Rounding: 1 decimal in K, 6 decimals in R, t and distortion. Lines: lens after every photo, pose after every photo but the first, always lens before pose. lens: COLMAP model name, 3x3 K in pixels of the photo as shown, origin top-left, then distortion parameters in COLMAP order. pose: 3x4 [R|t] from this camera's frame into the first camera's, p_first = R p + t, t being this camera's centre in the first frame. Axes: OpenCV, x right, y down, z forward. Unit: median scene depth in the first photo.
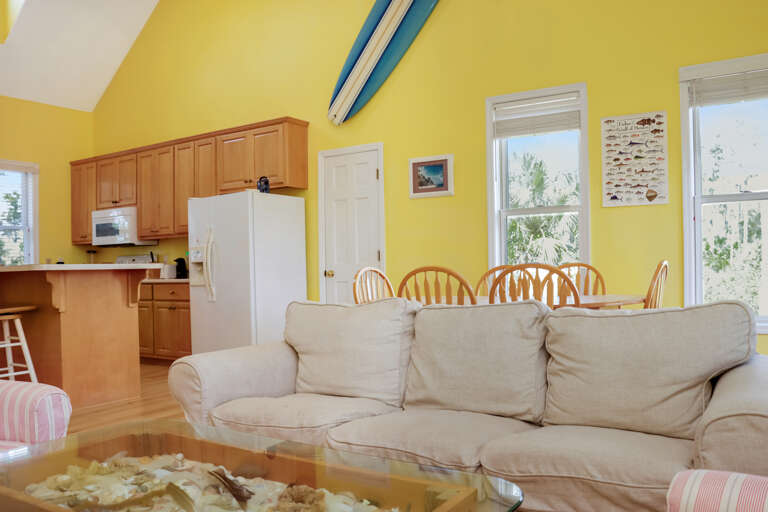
lens RADIAL K [[651.1, 0, 383.0], [0, 651.1, 259.1], [0, 0, 1]] dist [-0.146336, 0.097642]
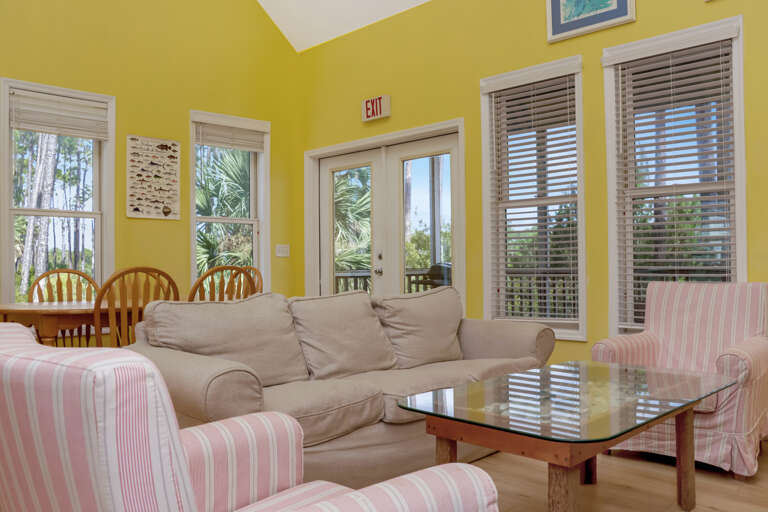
lens RADIAL K [[651.1, 0, 389.6], [0, 651.1, 271.9], [0, 0, 1]] dist [-0.146336, 0.097642]
pose [[0.198206, 0.014027, 0.980060, -0.627888], [-0.005791, 0.999897, -0.013139, 0.023360], [-0.980143, -0.003071, 0.198267, 0.357963]]
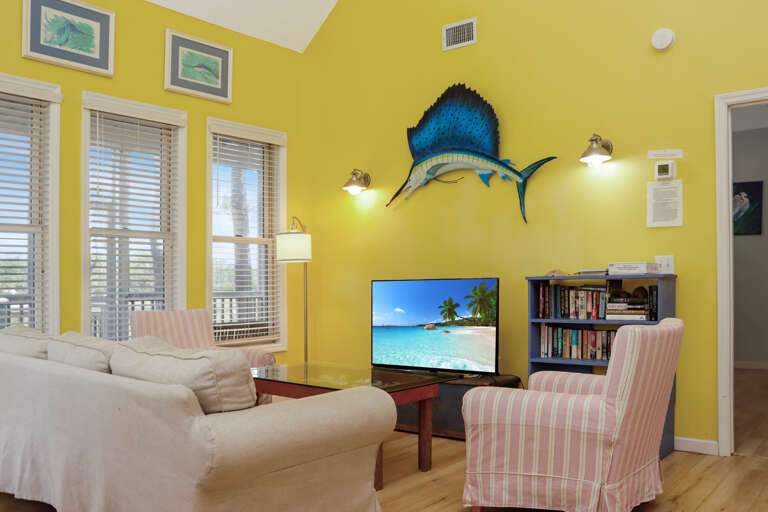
lens RADIAL K [[651.1, 0, 388.3], [0, 651.1, 259.5], [0, 0, 1]] dist [-0.146336, 0.097642]
pose [[-0.995449, 0.038938, 0.086974, -0.230129], [0.035245, 0.998427, -0.043601, 0.003028], [-0.088535, -0.040337, -0.995256, 1.093537]]
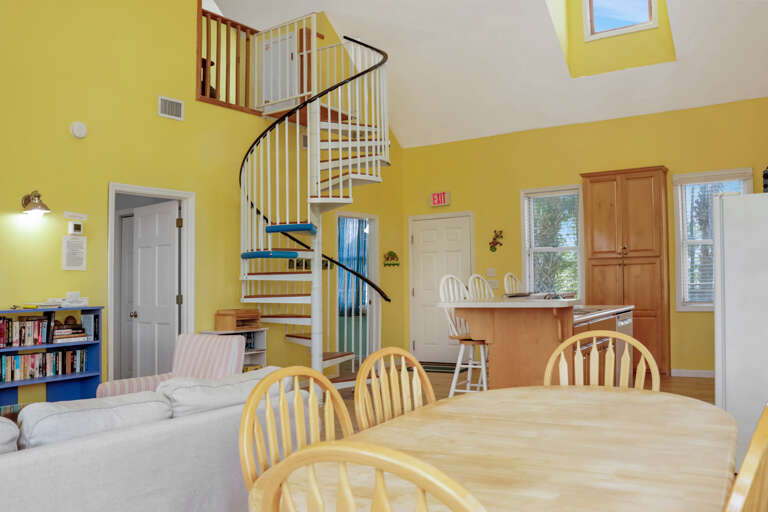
lens RADIAL K [[651.1, 0, 386.7], [0, 651.1, 229.5], [0, 0, 1]] dist [-0.146336, 0.097642]
pose [[-0.014892, -0.050260, -0.998625, 0.578569], [0.036418, 0.998046, -0.050774, -0.058273], [0.999226, -0.037124, -0.013032, 0.803390]]
